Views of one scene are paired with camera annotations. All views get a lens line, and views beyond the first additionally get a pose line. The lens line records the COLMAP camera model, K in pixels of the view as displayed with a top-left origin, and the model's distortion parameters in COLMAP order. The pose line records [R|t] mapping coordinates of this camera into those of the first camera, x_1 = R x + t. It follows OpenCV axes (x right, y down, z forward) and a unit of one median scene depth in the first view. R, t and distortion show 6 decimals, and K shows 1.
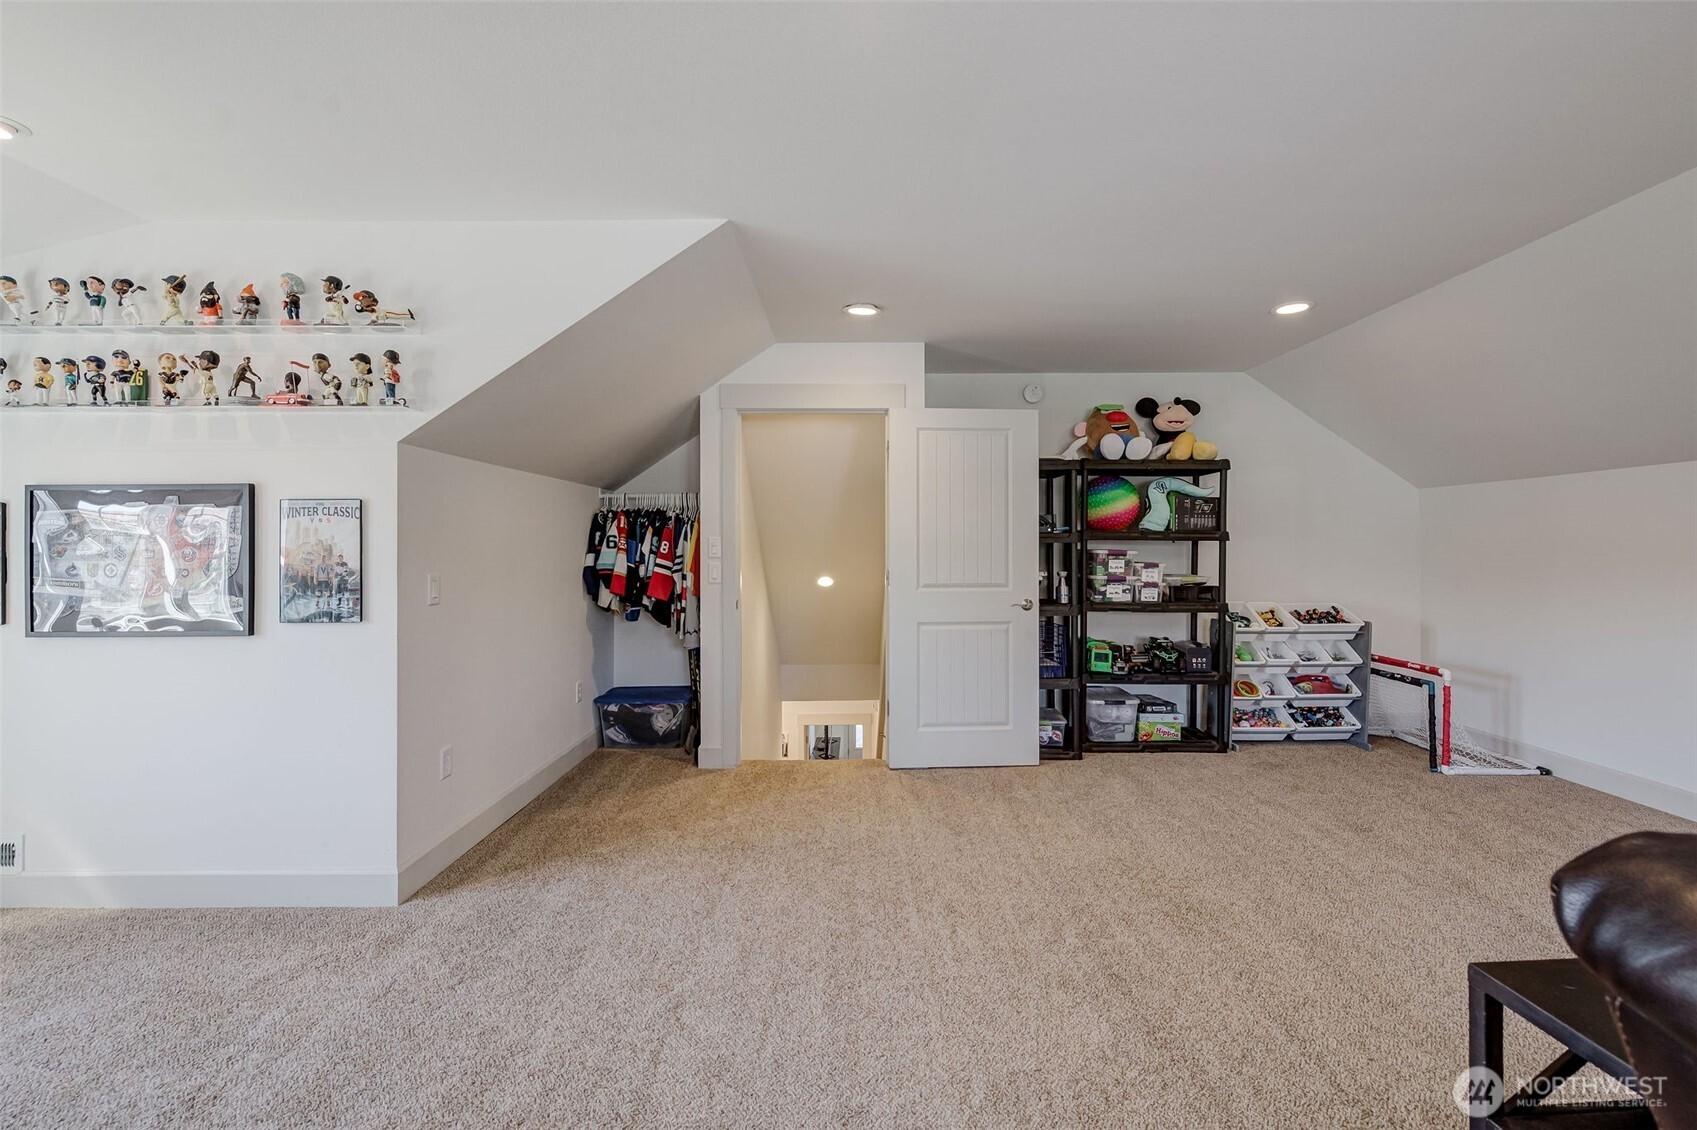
lens RADIAL K [[713.0, 0, 858.0], [0, 713.0, 546.3], [0, 0, 1]] dist [-0.000209, -0.000403]
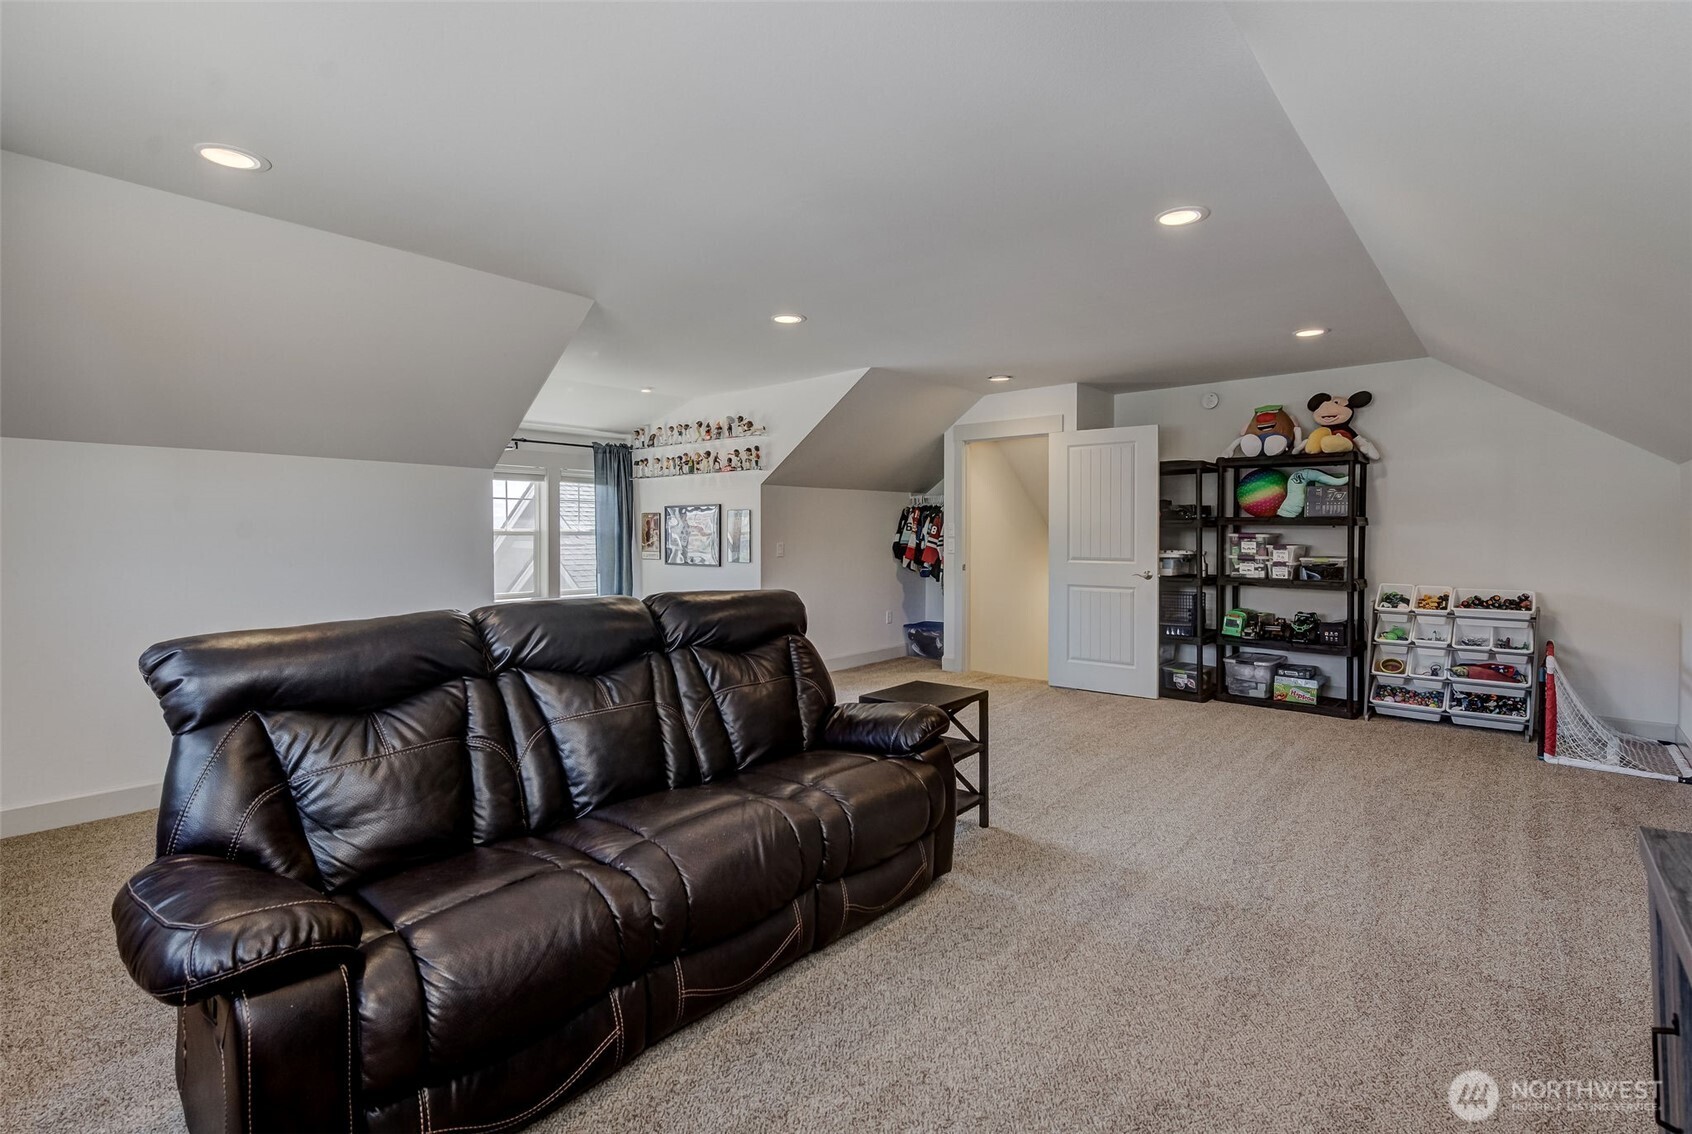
lens RADIAL K [[757.7, 0, 849.1], [0, 757.7, 530.0], [0, 0, 1]] dist [0.001070, 0.000325]
pose [[0.749923, 0.002018, -0.661522, 0.694807], [0.000639, 0.999993, 0.003776, -0.005838], [0.661525, -0.003254, 0.749916, -0.374253]]
